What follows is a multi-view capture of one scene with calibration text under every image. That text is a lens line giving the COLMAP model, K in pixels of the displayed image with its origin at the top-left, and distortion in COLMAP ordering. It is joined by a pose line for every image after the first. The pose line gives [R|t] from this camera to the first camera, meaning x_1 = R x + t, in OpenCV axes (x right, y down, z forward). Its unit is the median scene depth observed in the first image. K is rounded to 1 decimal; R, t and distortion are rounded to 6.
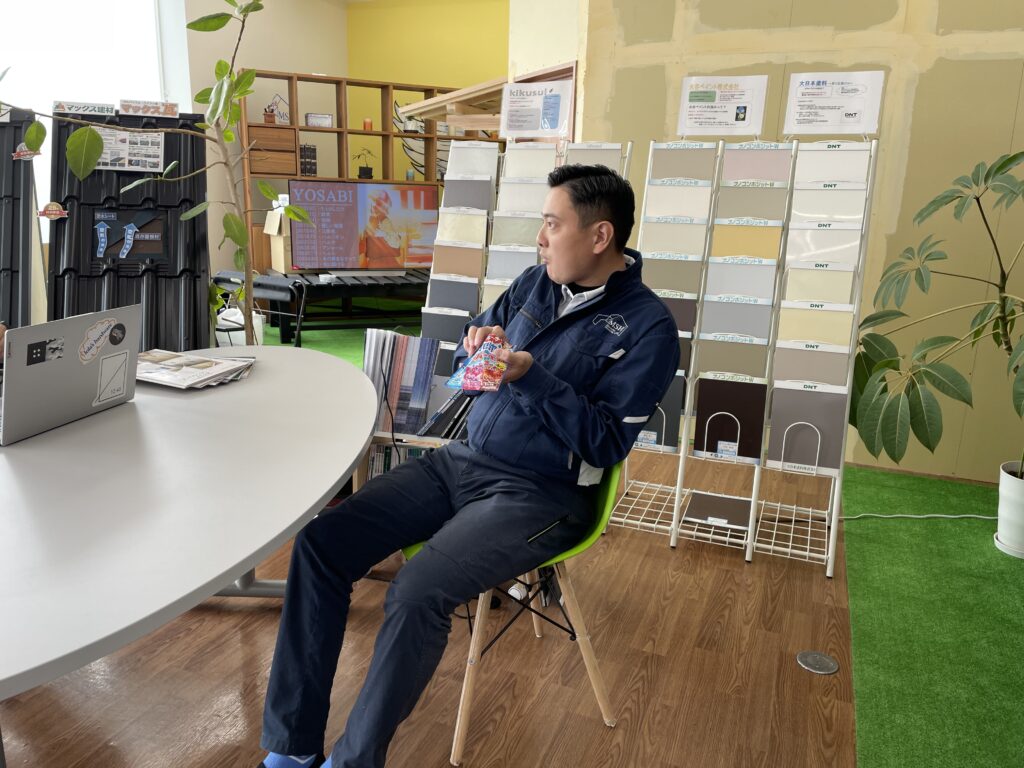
lens RADIAL K [[789.0, 0, 510.4], [0, 789.0, 377.5], [0, 0, 1]] dist [0.091942, -0.121829]
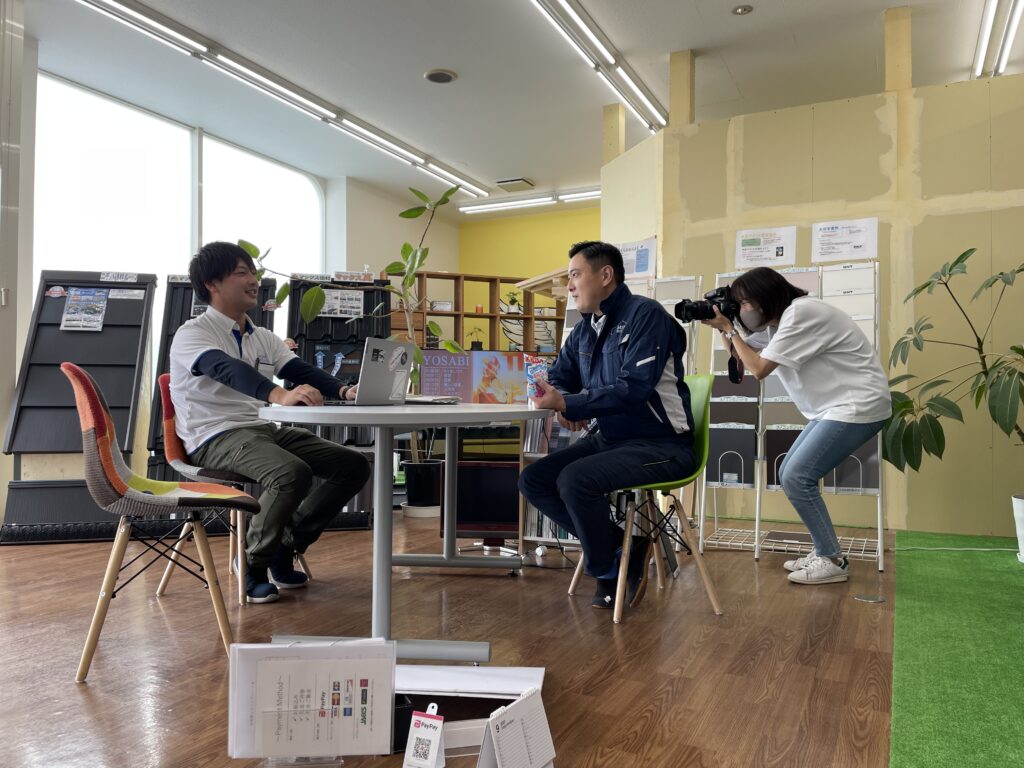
lens RADIAL K [[789.0, 0, 510.4], [0, 789.0, 377.5], [0, 0, 1]] dist [0.091942, -0.121829]
pose [[0.996251, -0.025630, -0.082626, -0.066665], [0.003088, 0.965032, -0.262112, 0.218414], [0.086455, 0.260874, 0.961494, -0.297374]]
